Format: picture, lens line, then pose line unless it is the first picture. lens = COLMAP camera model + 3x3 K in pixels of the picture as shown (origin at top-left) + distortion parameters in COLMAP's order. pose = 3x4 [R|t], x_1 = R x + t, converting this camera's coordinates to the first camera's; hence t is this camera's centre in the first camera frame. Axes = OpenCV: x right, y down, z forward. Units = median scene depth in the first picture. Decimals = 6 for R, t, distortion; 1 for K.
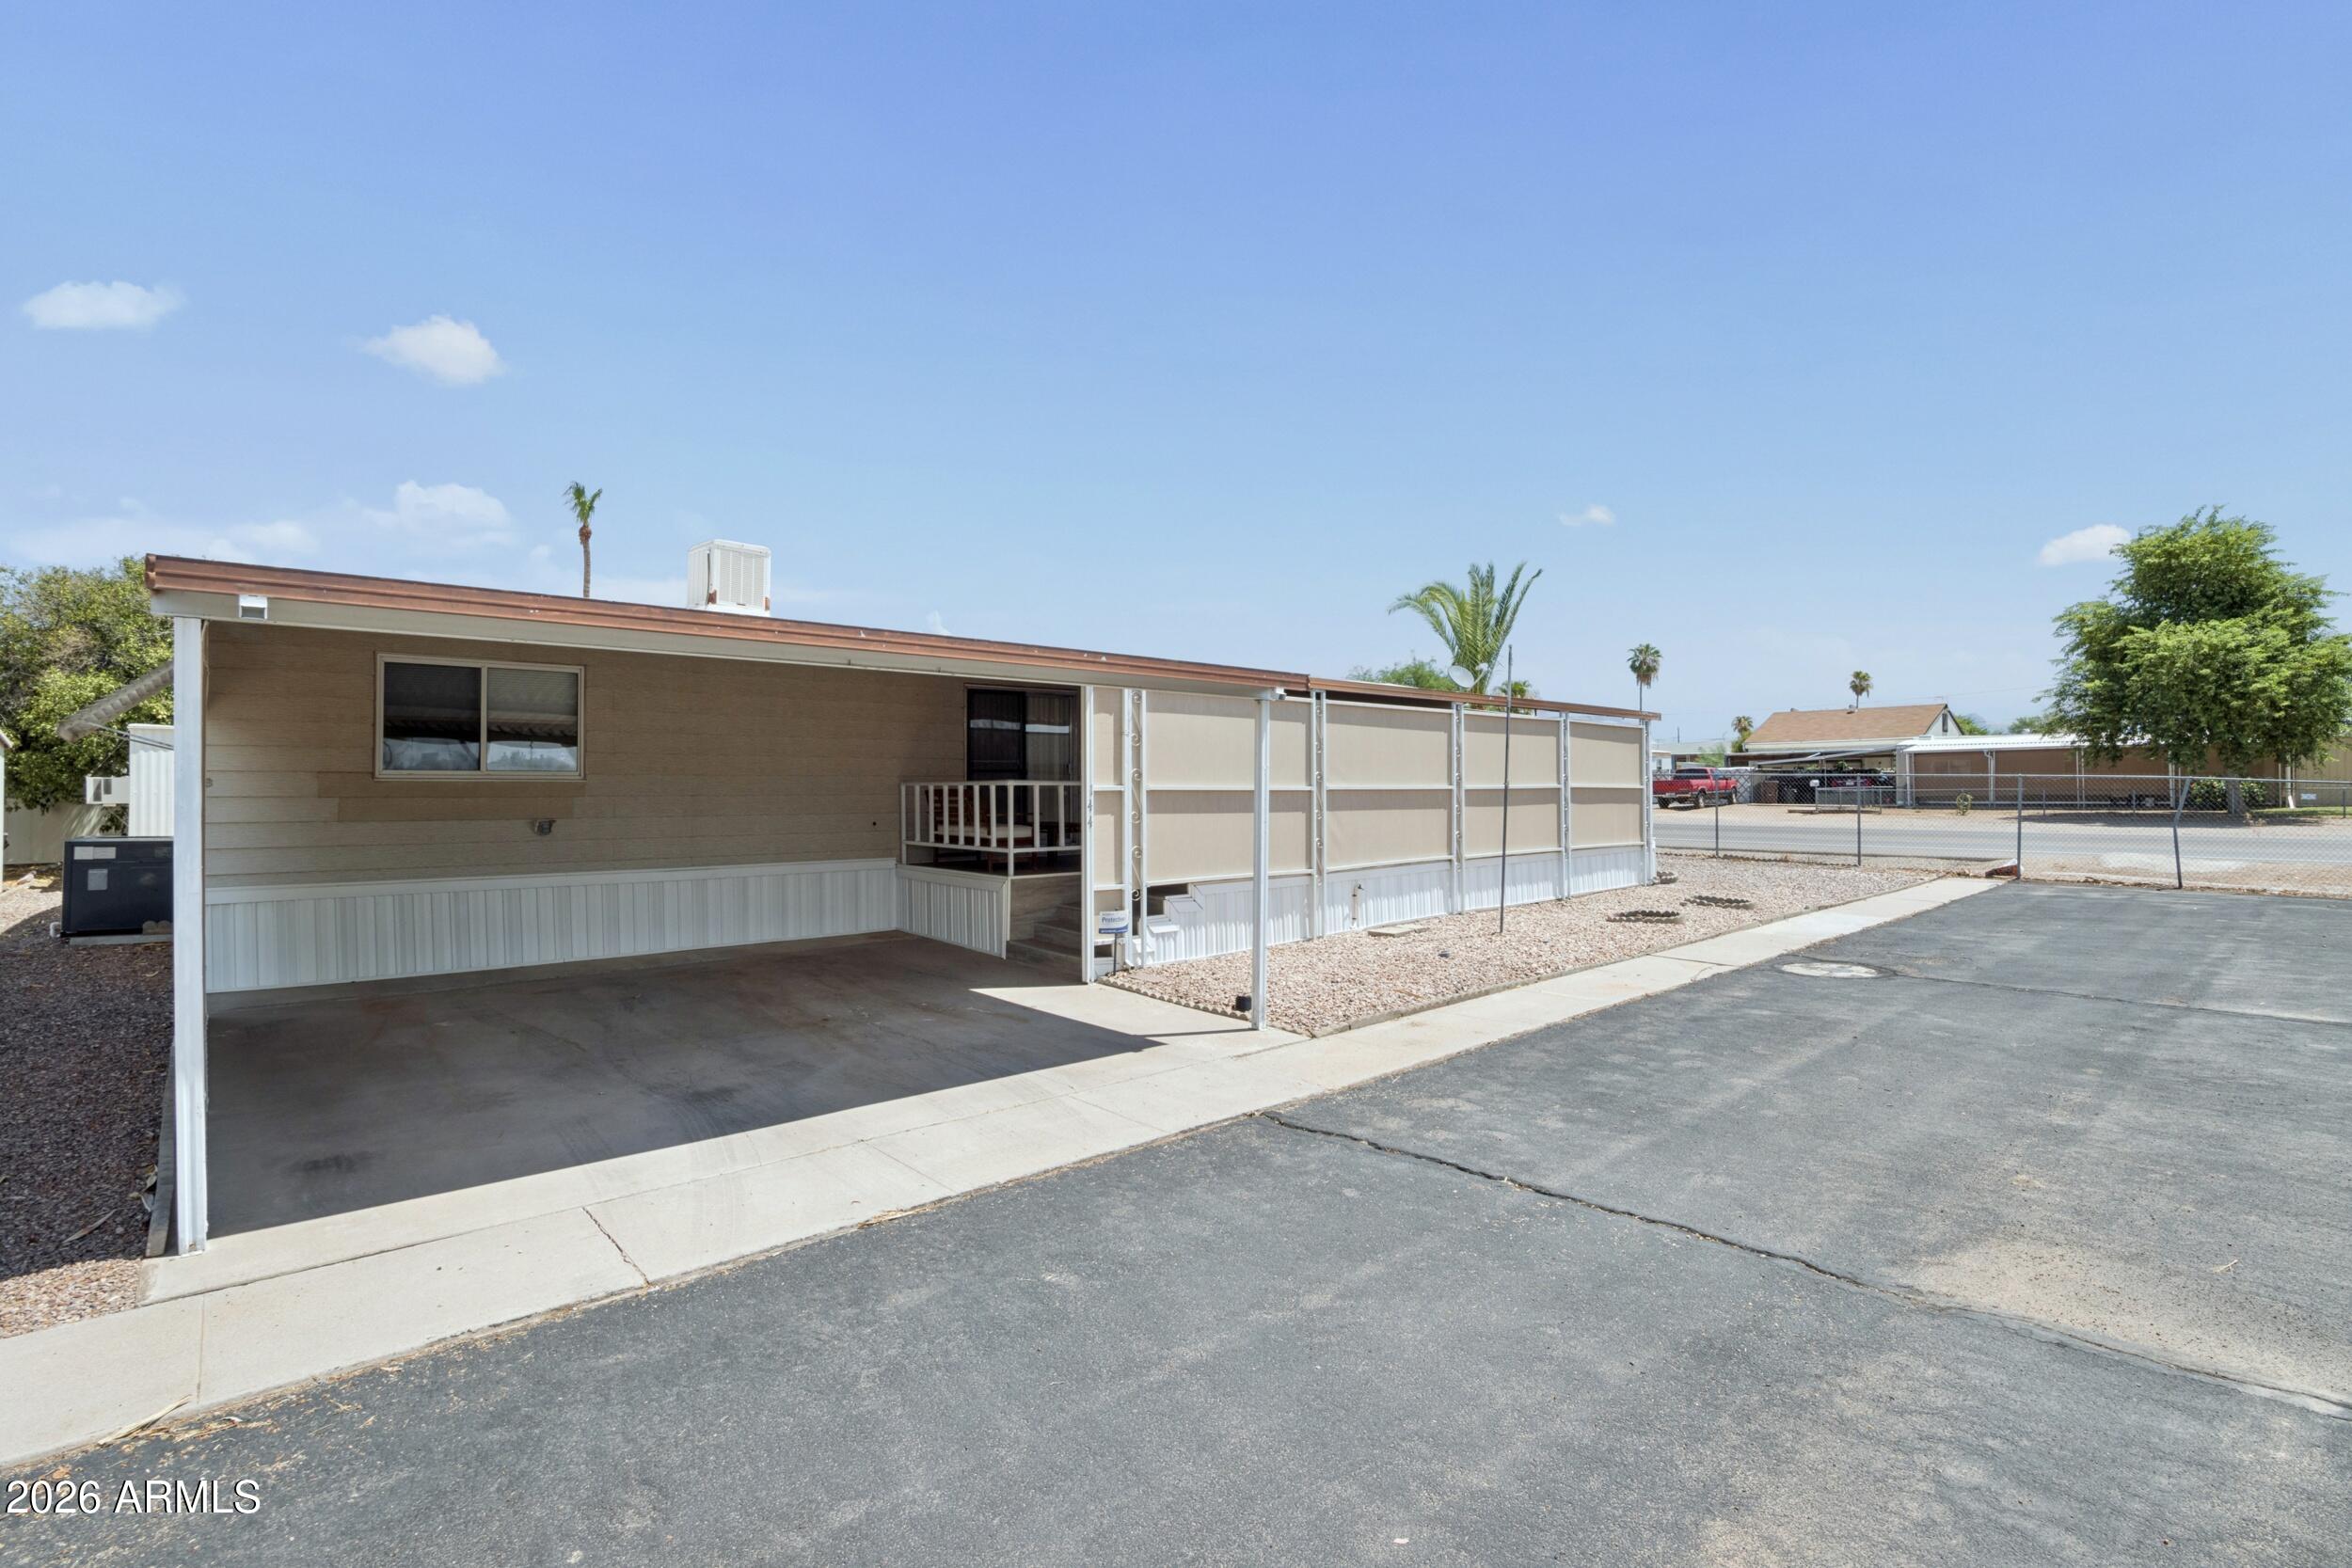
lens RADIAL K [[1094.2, 0, 1176.0], [0, 1094.2, 784.0], [0, 0, 1]] dist [-0.031298, 0.001969]
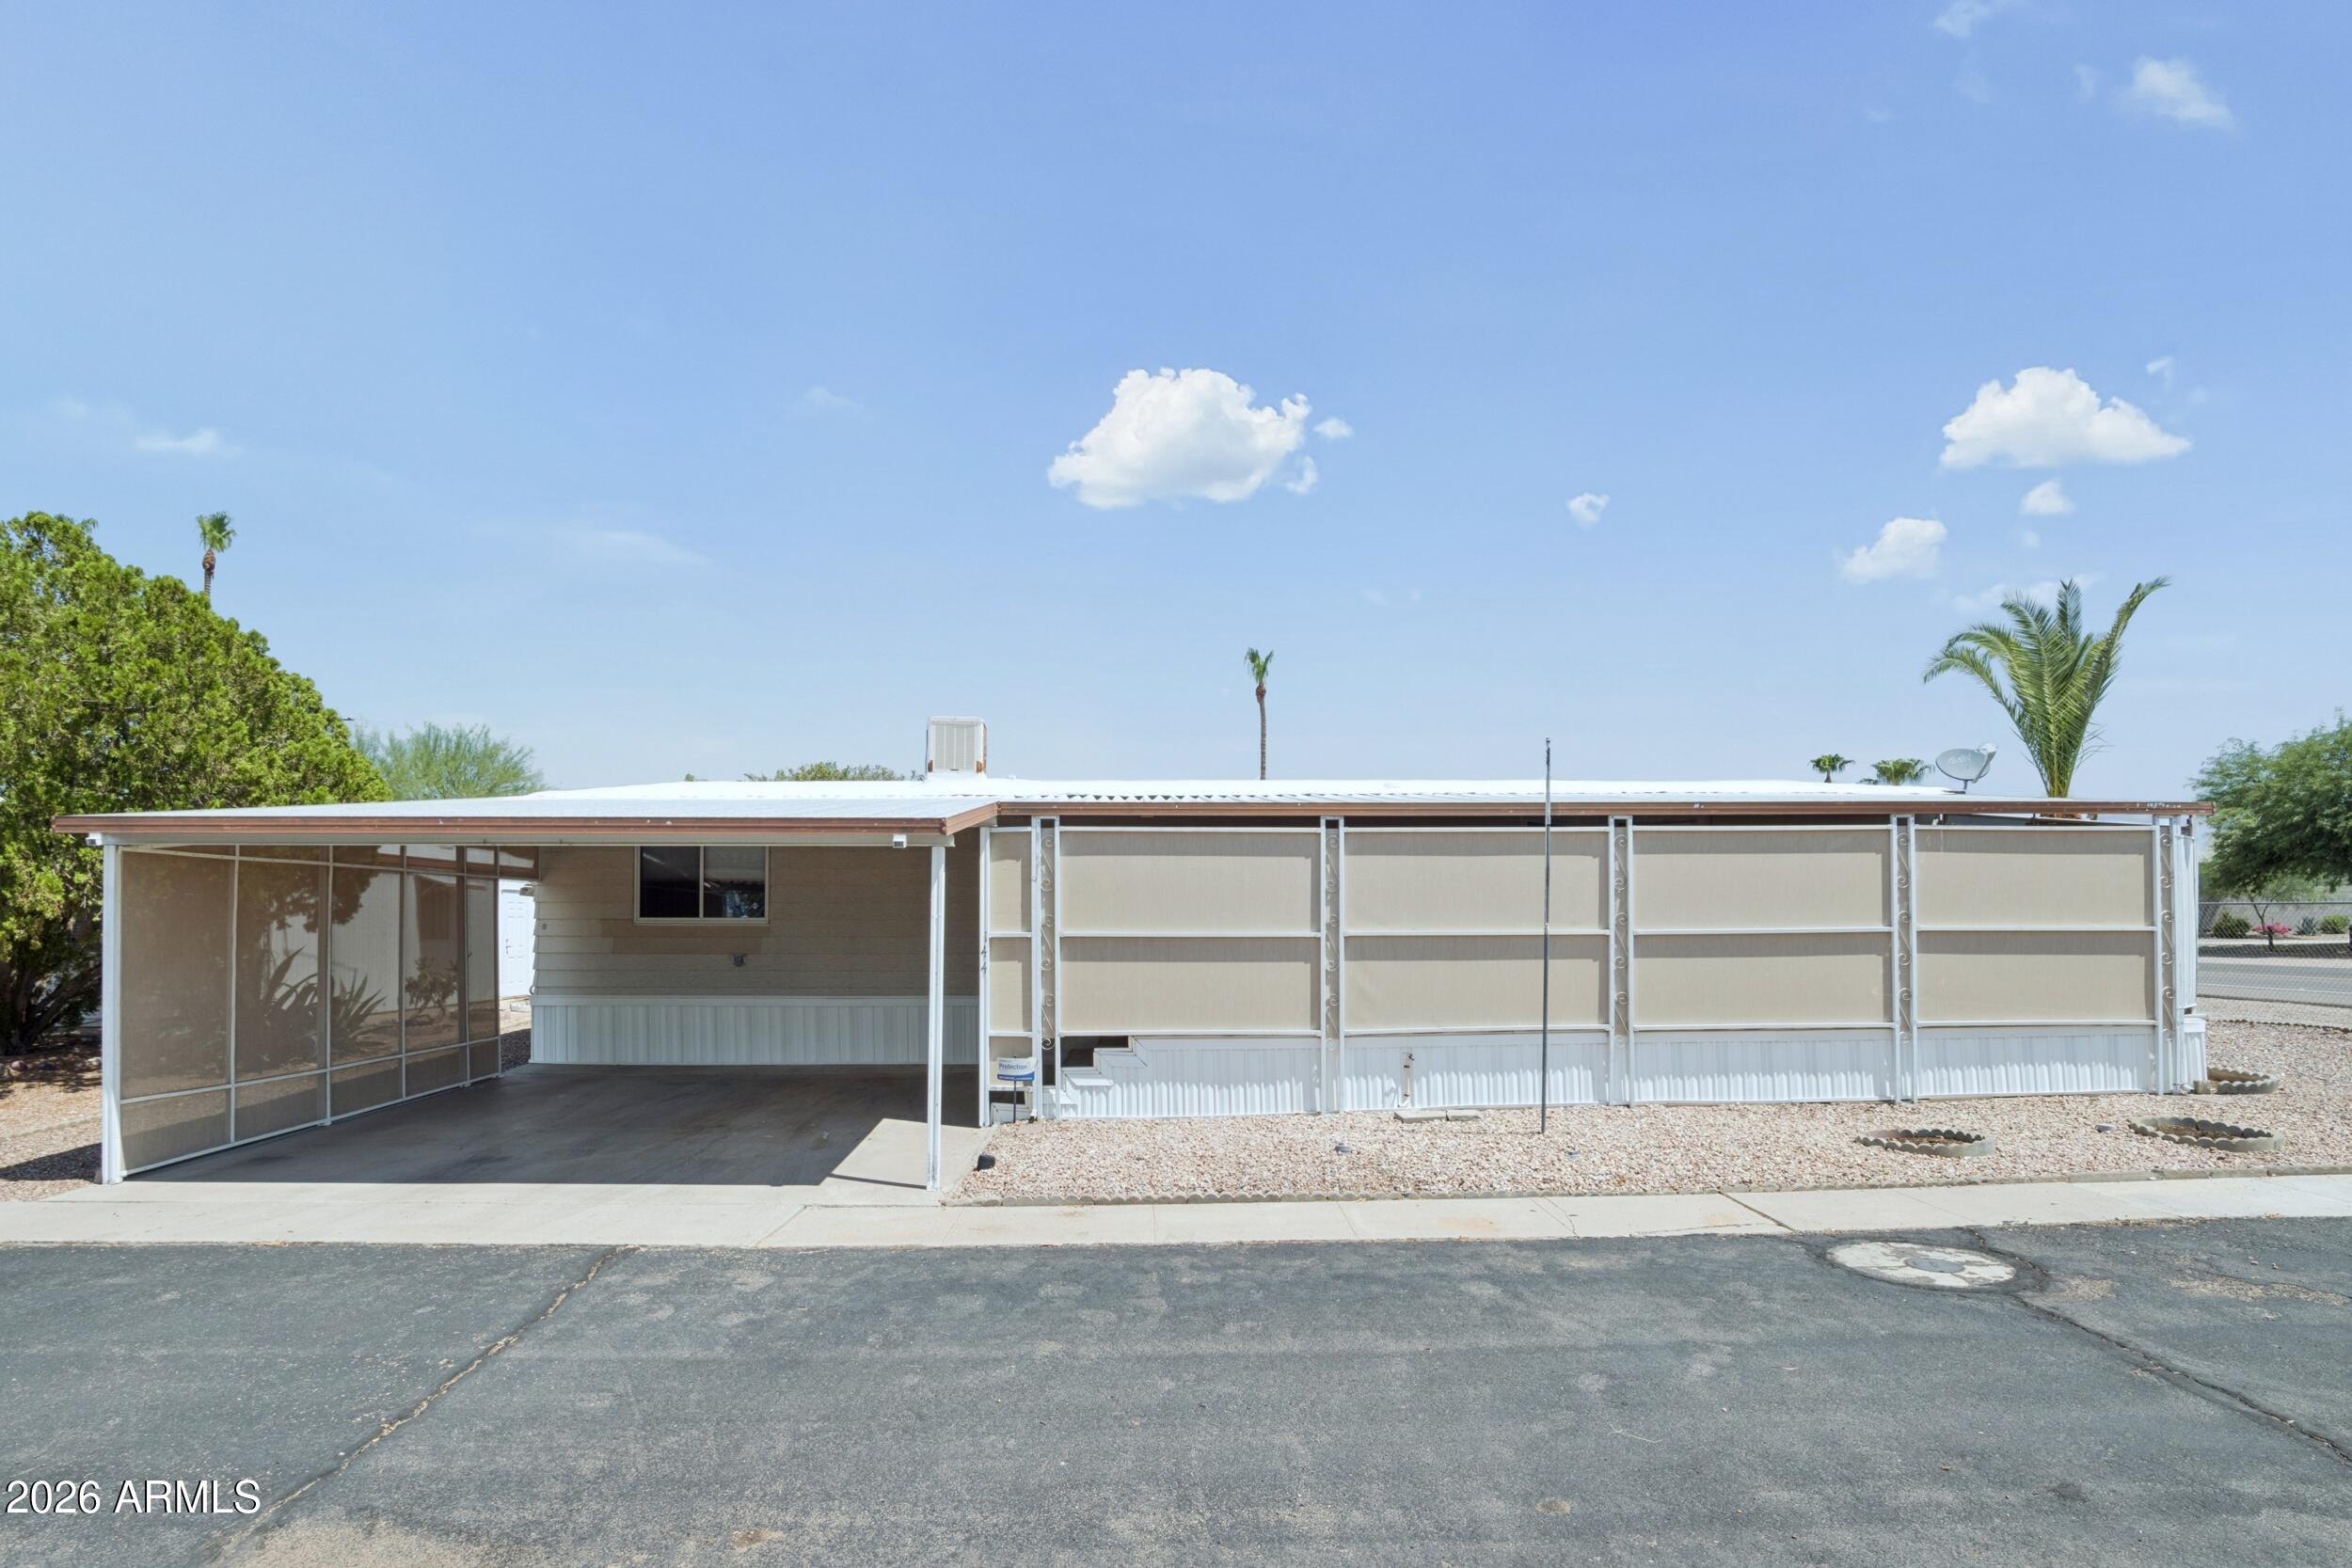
lens RADIAL K [[1139.6, 0, 1173.1], [0, 1139.6, 884.3], [0, 0, 1]] dist [-0.036129, 0.001129]
pose [[0.754231, -0.021168, -0.656267, 0.705281], [0.003993, 0.999610, -0.027654, -0.011958], [0.656597, 0.018237, 0.754021, 0.300836]]
